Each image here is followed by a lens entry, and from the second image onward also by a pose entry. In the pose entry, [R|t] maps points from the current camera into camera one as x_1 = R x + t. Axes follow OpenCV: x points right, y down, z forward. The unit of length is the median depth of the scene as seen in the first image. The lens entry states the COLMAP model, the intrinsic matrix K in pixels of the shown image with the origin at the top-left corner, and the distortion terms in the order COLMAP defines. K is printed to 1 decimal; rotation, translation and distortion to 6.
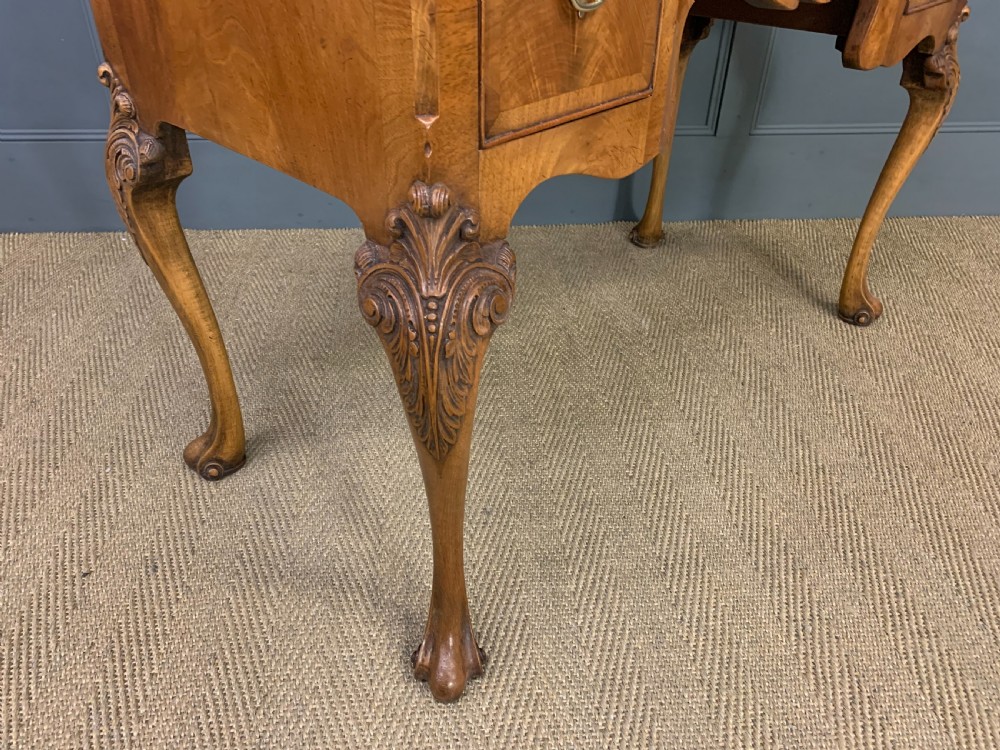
lens RADIAL K [[753.1, 0, 487.1], [0, 753.1, 373.0], [0, 0, 1]] dist [0.043197, -0.037732]
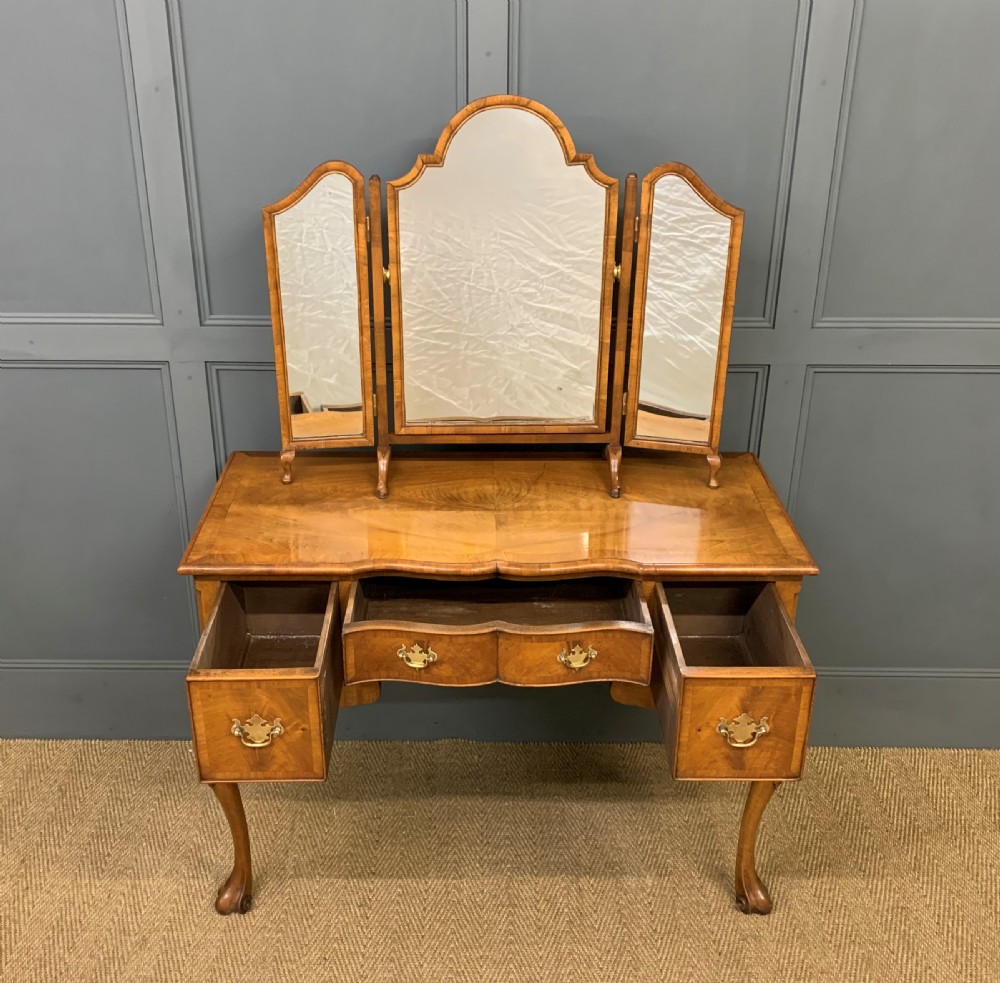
lens RADIAL K [[1175.0, 0, 465.6], [0, 1175.0, 495.9], [0, 0, 1]] dist [0.022047, 0.000000]
pose [[0.995430, 0.026968, -0.091610, 0.105036], [-0.041541, 0.986063, -0.161102, -0.427145], [0.085989, 0.164171, 0.982677, -1.083638]]
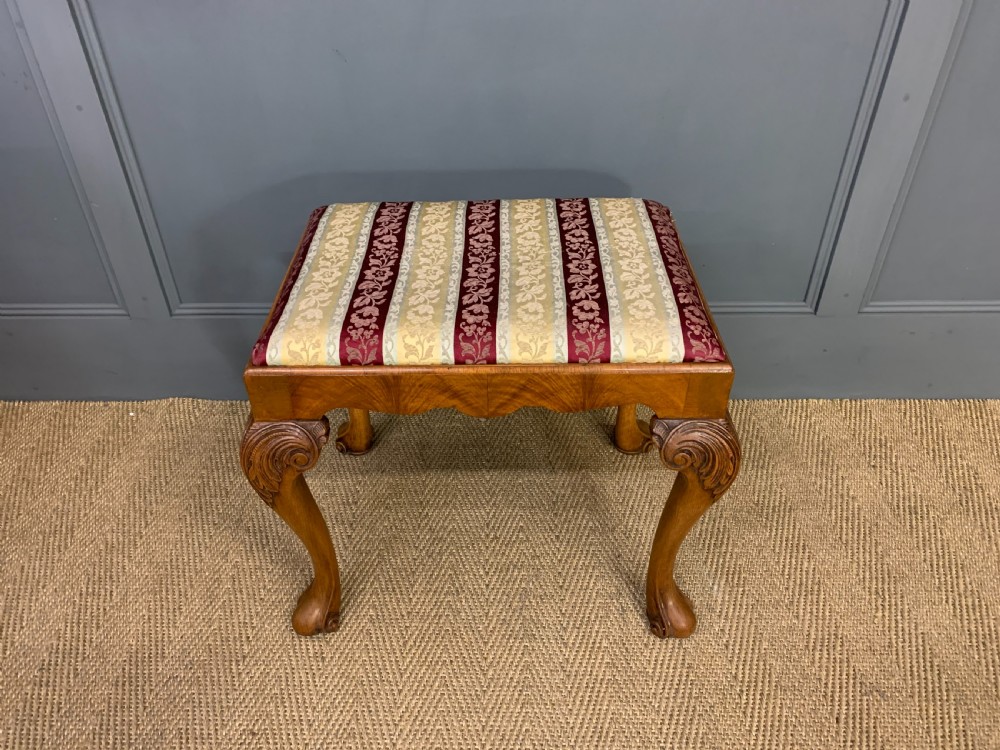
lens RADIAL K [[764.6, 0, 488.4], [0, 764.6, 367.3], [0, 0, 1]] dist [0.012257, 0.003487]
pose [[0.995101, 0.033107, -0.093158, 0.040972], [-0.028468, 0.998308, 0.050696, -0.437885], [0.094679, -0.047795, 0.994360, 0.204660]]
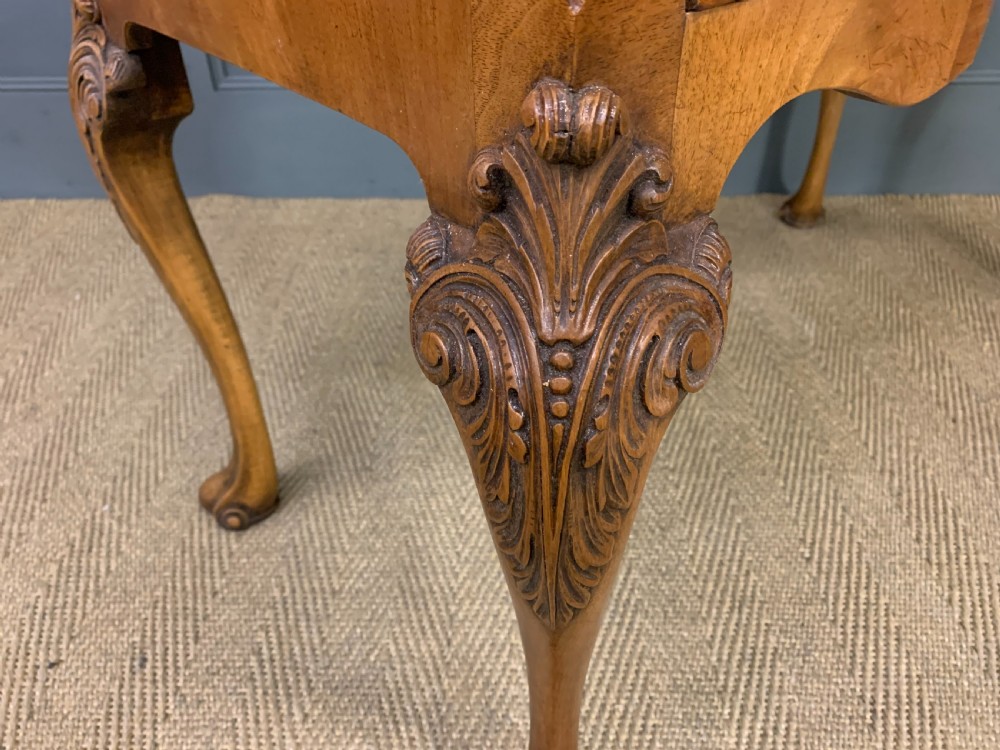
lens RADIAL K [[764.6, 0, 496.6], [0, 764.6, 373.1], [0, 0, 1]] dist [0.012257, 0.003487]
pose [[0.994582, 0.036973, -0.097162, -0.032457], [-0.033985, 0.998903, 0.032226, -0.045742], [0.098247, -0.028749, 0.994747, 0.256516]]
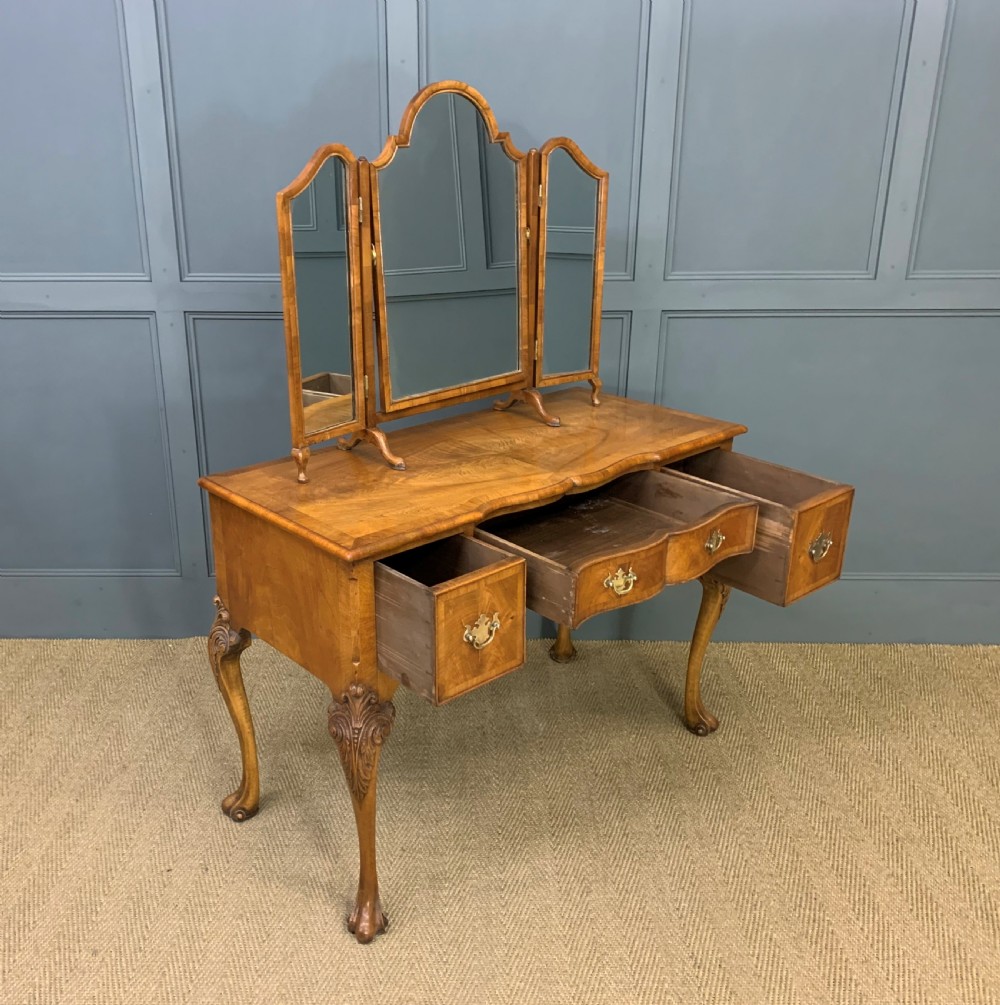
lens RADIAL K [[1028.4, 0, 426.0], [0, 1028.4, 490.3], [0, 0, 1]] dist [0.035843, 0.000000]
pose [[0.994471, 0.014733, -0.103975, 0.241128], [-0.040190, 0.968125, -0.247223, -0.013428], [0.097018, 0.250035, 0.963364, -1.190769]]
